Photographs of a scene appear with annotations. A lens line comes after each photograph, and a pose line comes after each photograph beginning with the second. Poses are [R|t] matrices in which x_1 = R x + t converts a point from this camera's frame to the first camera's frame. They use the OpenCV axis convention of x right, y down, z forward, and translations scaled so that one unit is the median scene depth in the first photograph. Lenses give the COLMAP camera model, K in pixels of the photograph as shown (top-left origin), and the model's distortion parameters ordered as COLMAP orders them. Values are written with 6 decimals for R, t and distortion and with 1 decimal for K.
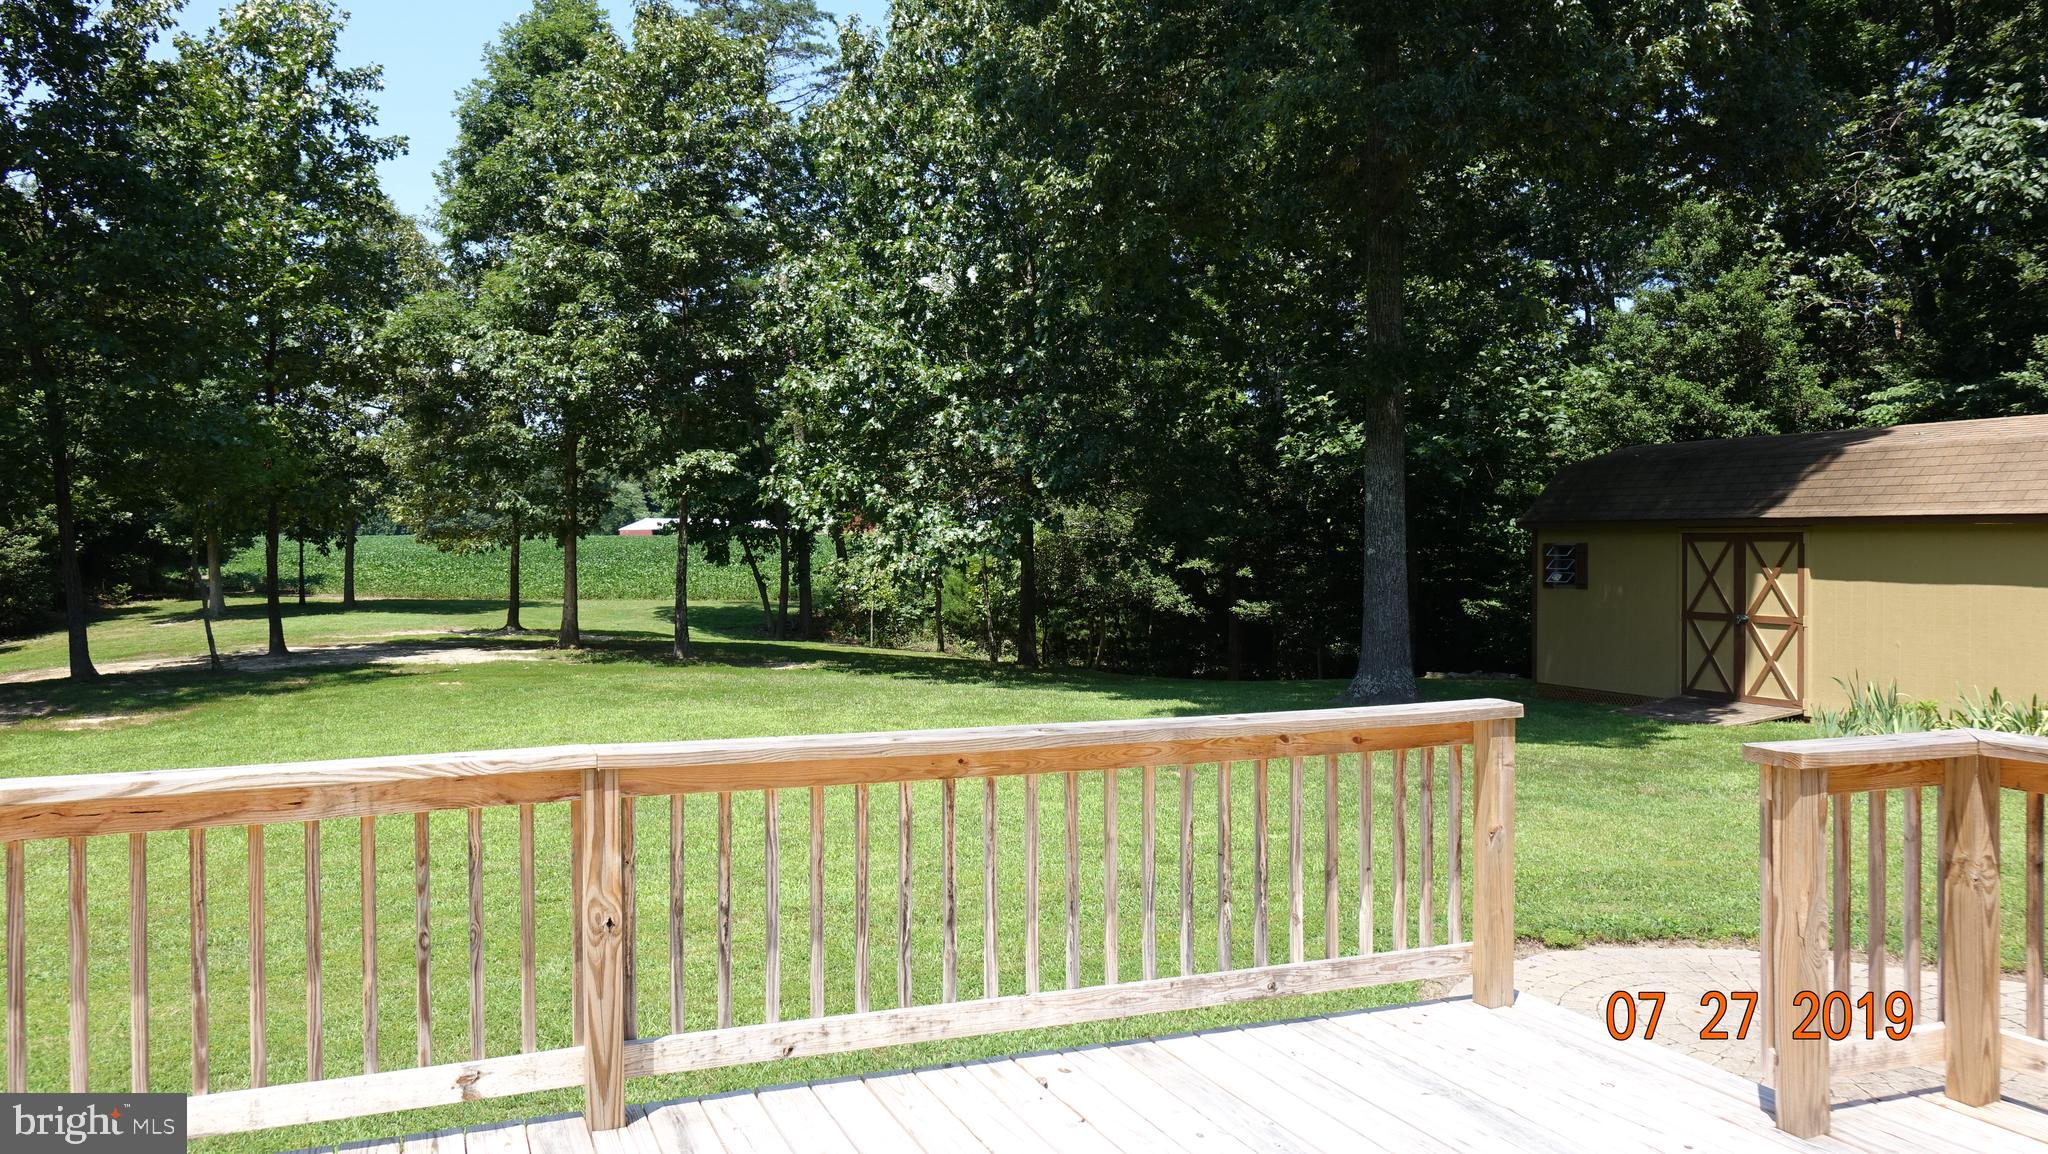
lens RADIAL K [[1587.6, 0, 1019.2], [0, 1587.6, 572.0], [0, 0, 1]] dist [0.009428, -0.018912]
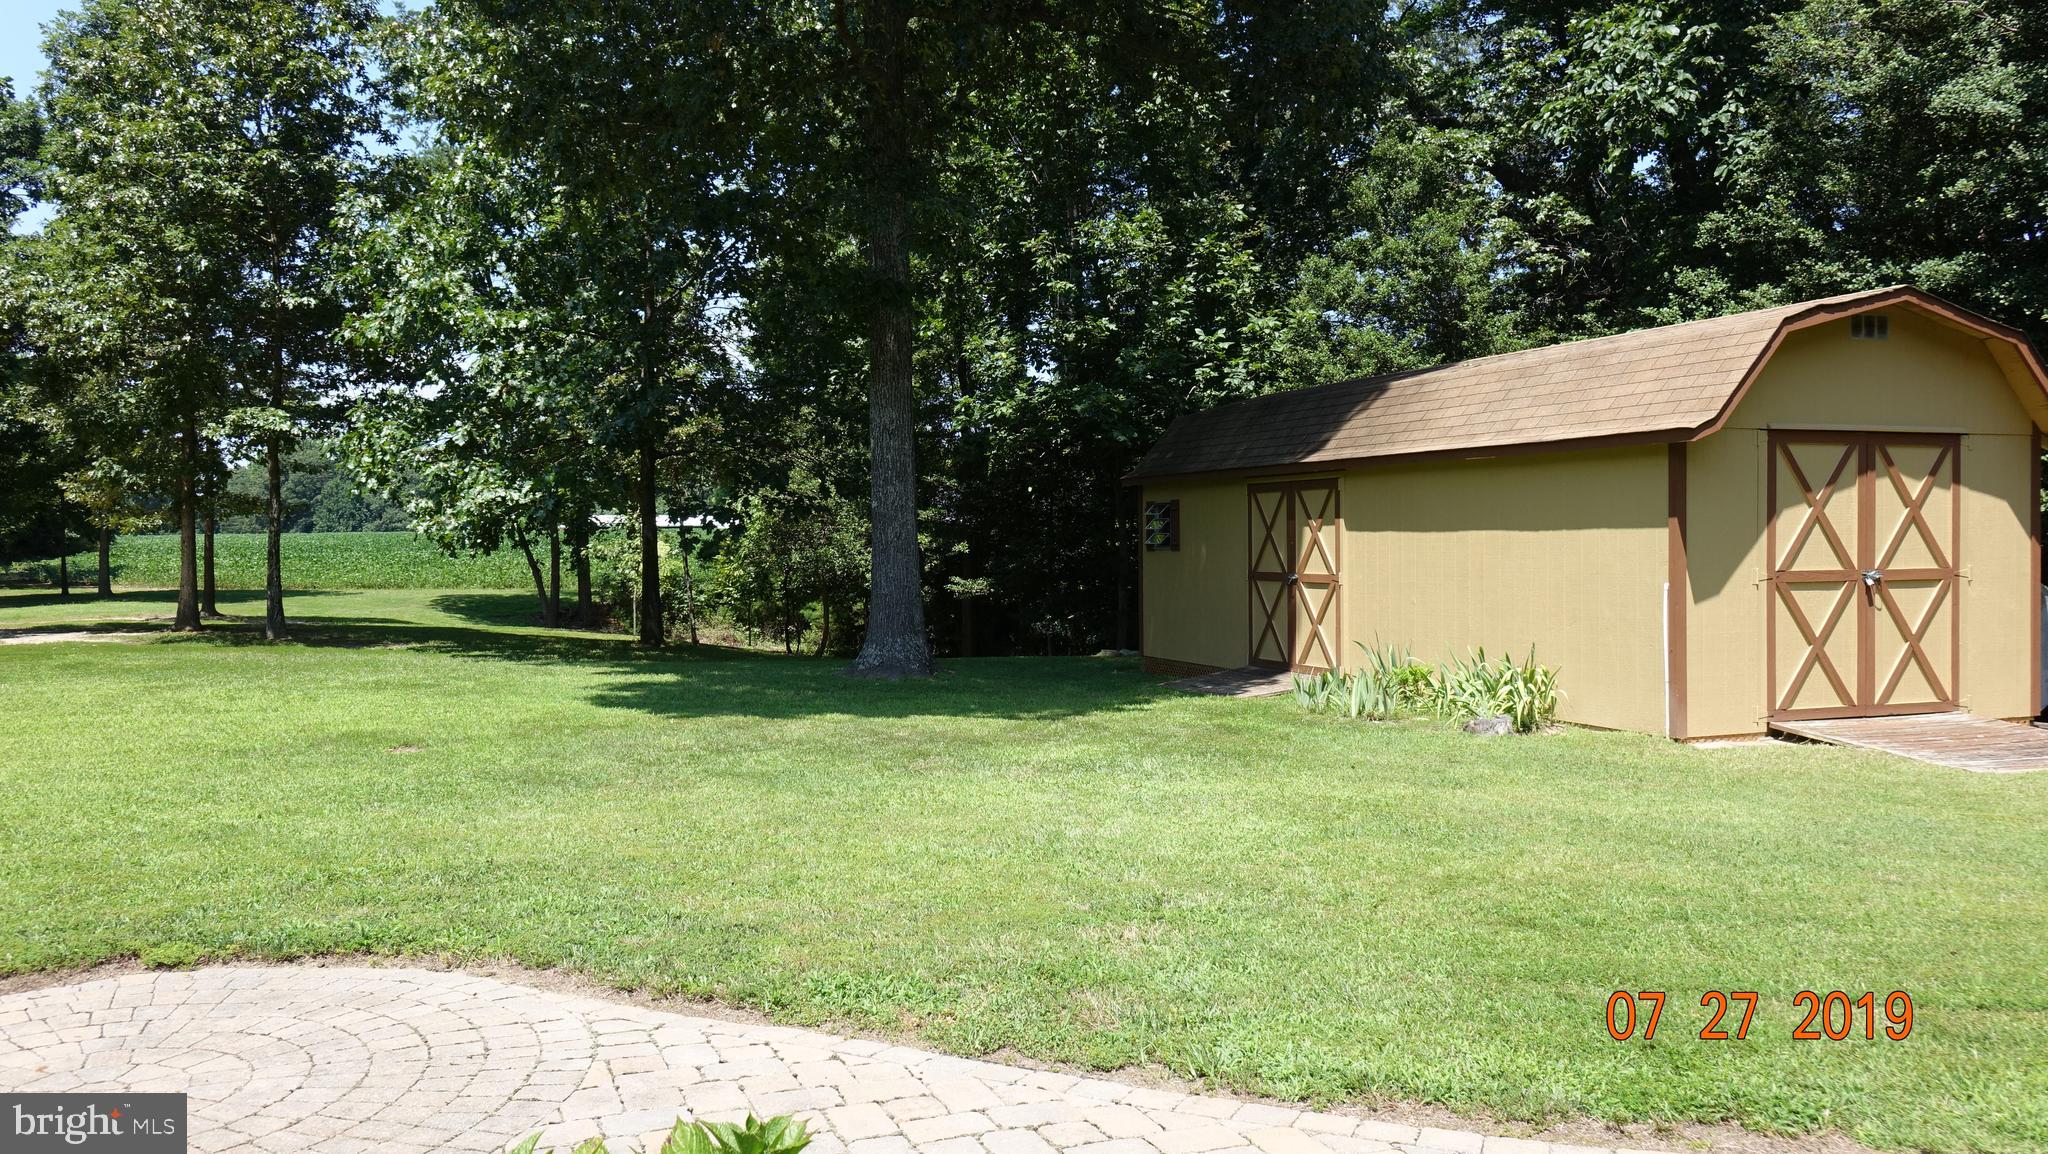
lens RADIAL K [[1587.6, 0, 1042.1], [0, 1587.6, 565.8], [0, 0, 1]] dist [0.009428, -0.018912]
pose [[0.999913, -0.006546, 0.011445, 0.246273], [0.006586, 0.999972, -0.003441, 0.019963], [-0.011423, 0.003516, 0.999929, 0.093057]]
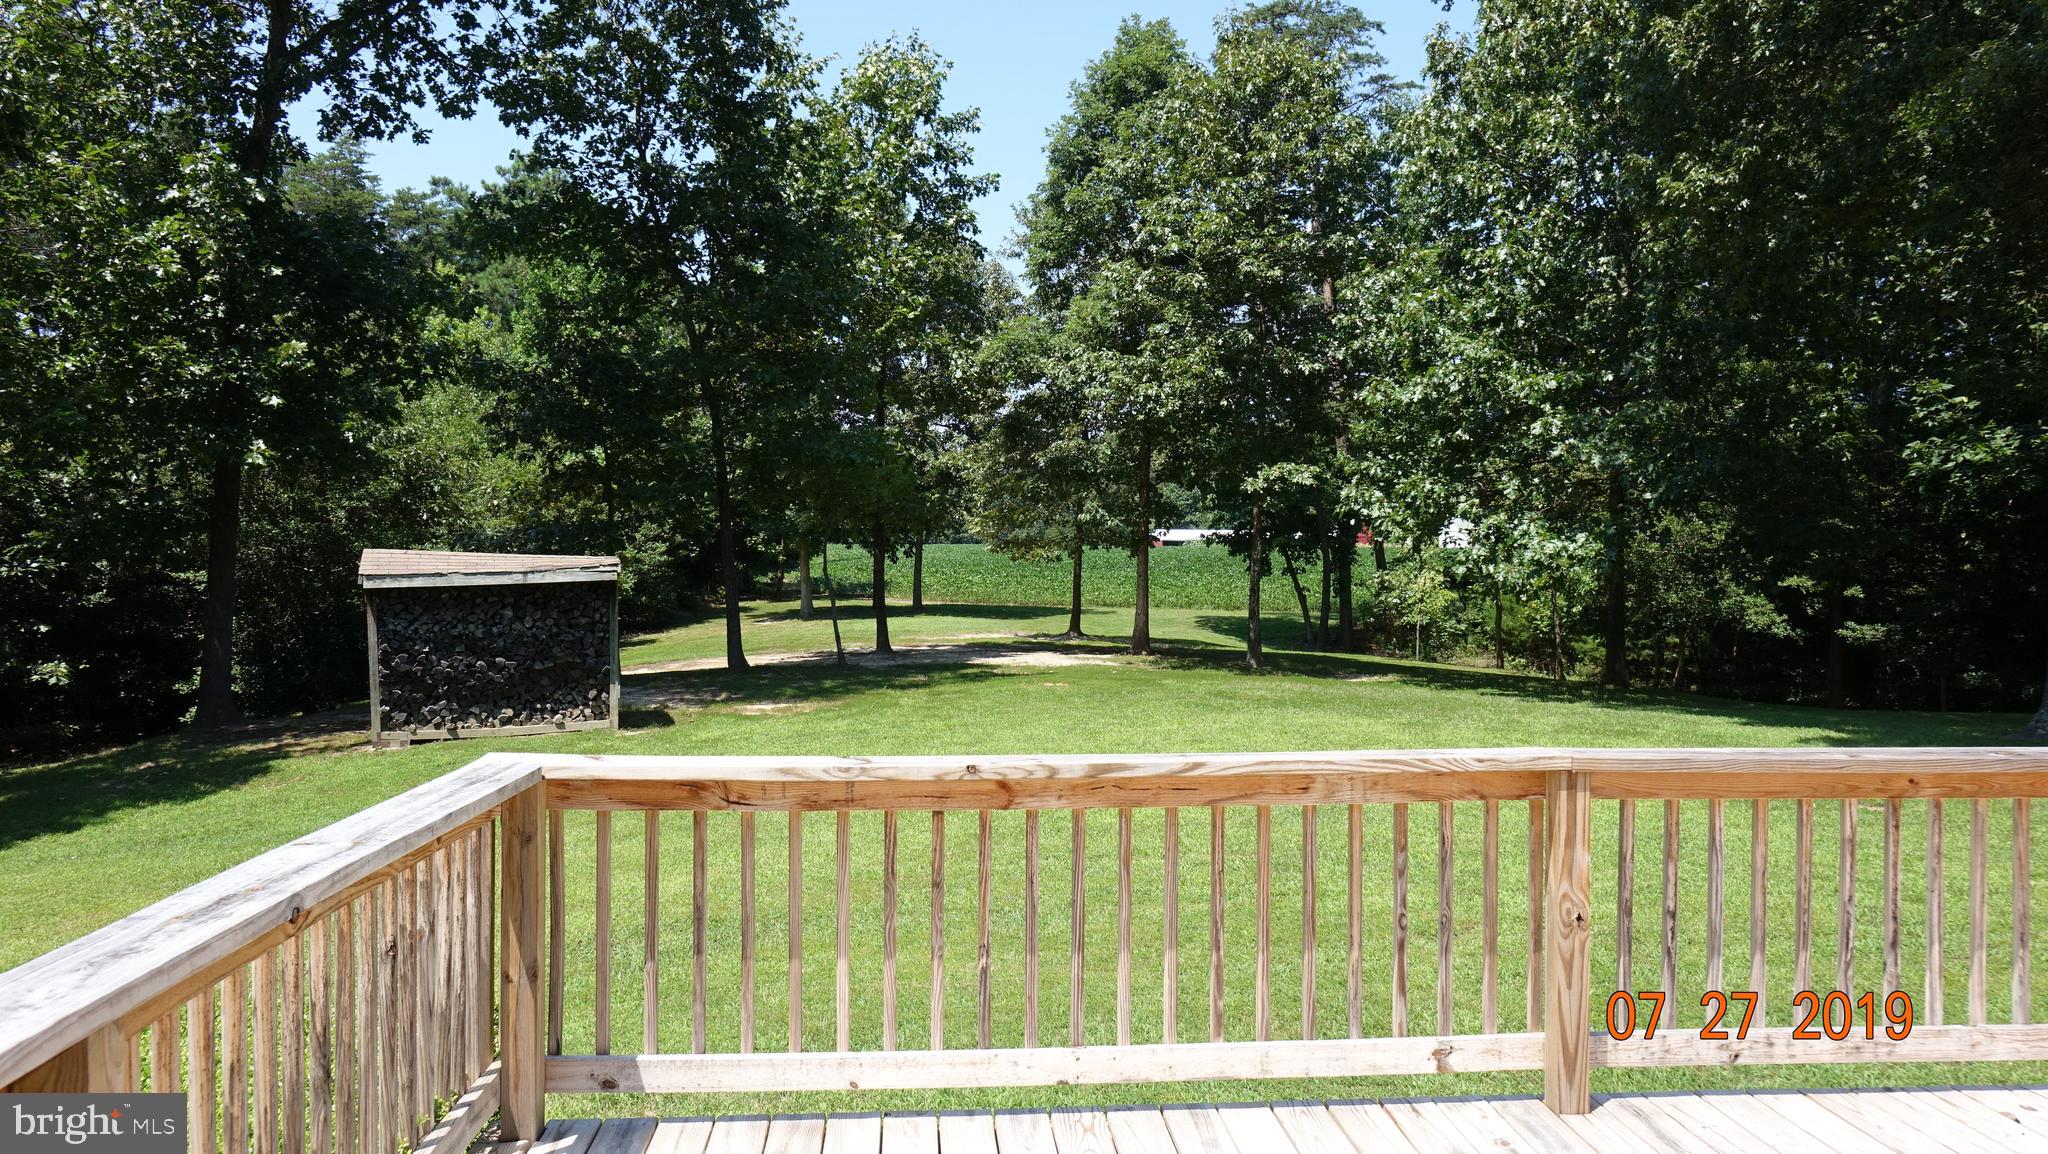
lens RADIAL K [[1587.6, 0, 1027.3], [0, 1587.6, 575.9], [0, 0, 1]] dist [0.009428, -0.018912]
pose [[0.954093, 0.012630, -0.299245, -0.052442], [-0.014105, 0.999897, -0.002769, 0.000495], [0.299179, 0.006863, 0.954172, -0.020268]]
